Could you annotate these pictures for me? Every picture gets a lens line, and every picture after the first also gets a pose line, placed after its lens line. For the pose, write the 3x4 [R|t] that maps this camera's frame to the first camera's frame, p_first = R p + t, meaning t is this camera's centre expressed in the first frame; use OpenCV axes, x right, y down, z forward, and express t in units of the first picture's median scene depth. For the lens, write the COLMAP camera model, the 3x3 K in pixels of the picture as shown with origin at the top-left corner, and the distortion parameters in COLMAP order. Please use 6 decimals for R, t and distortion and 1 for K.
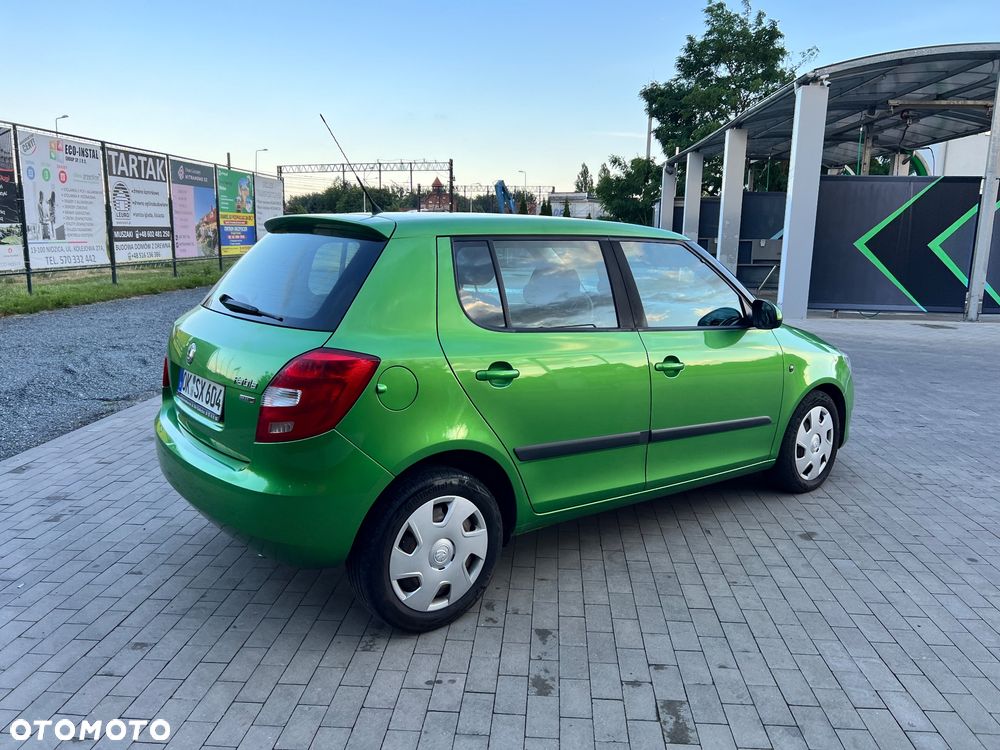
lens RADIAL K [[753.2, 0, 508.1], [0, 753.2, 370.1], [0, 0, 1]] dist [0.053566, -0.058358]
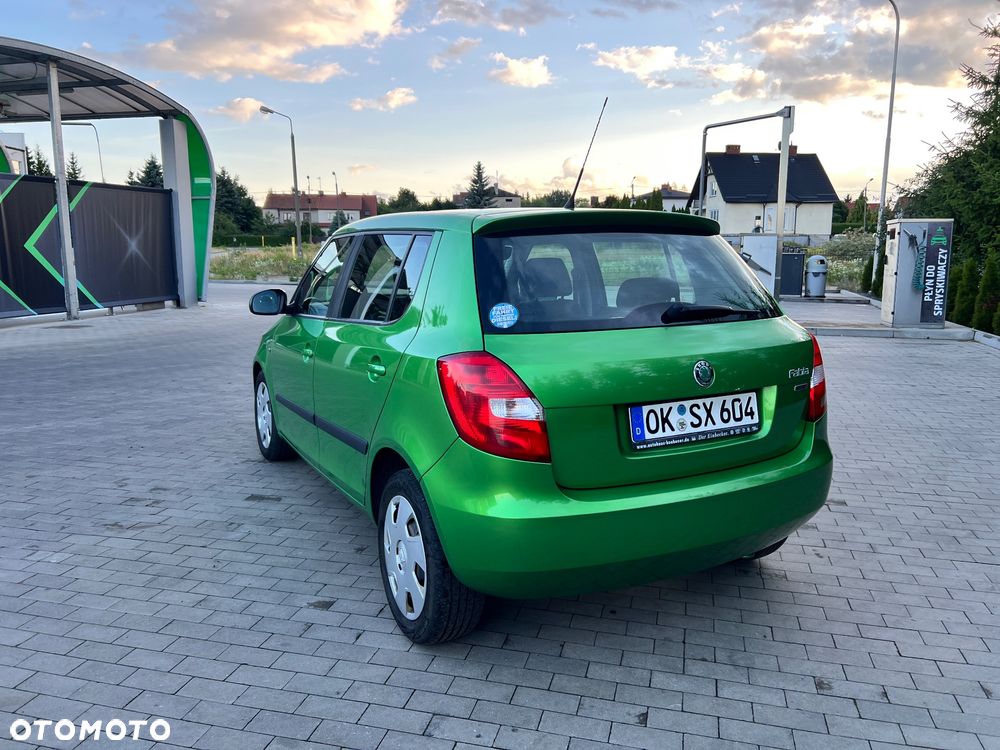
lens RADIAL K [[753.2, 0, 504.3], [0, 753.2, 361.6], [0, 0, 1]] dist [0.053566, -0.058358]
pose [[0.186938, -0.170850, 0.967401, -0.674821], [0.182363, 0.973679, 0.136720, -0.101029], [-0.965297, 0.150860, 0.213174, 0.551974]]
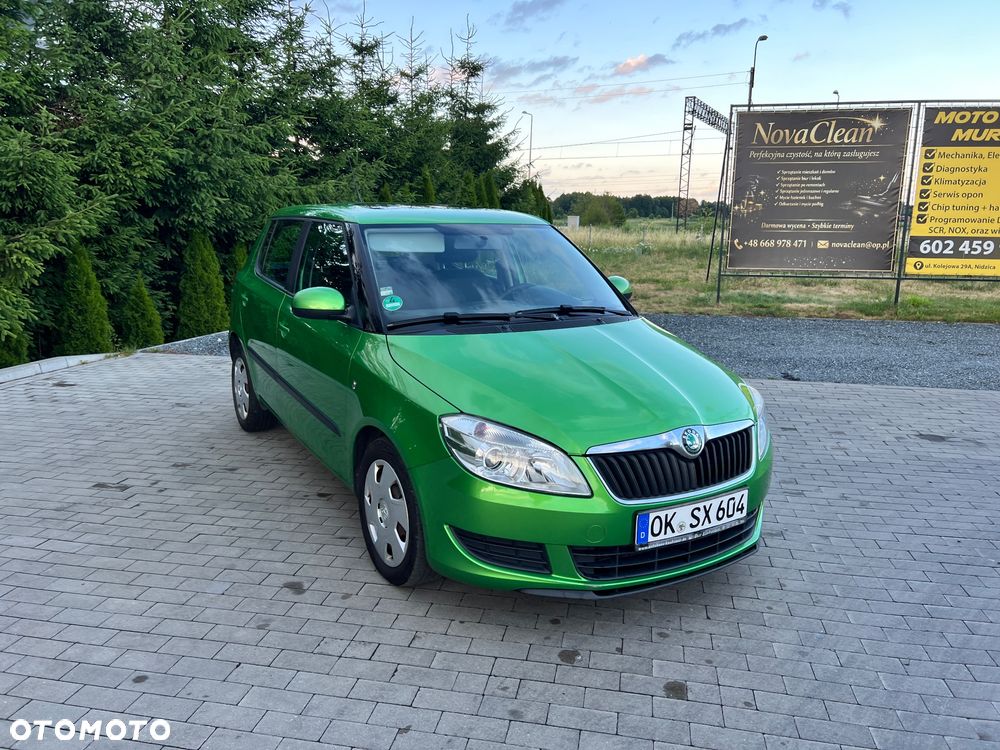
lens RADIAL K [[753.2, 0, 490.5], [0, 753.2, 373.3], [0, 0, 1]] dist [0.053566, -0.058358]
pose [[-0.136511, 0.184783, -0.973252, 0.763405], [-0.189845, 0.959361, 0.208773, -0.144257], [0.972278, 0.213267, -0.095883, 0.844555]]
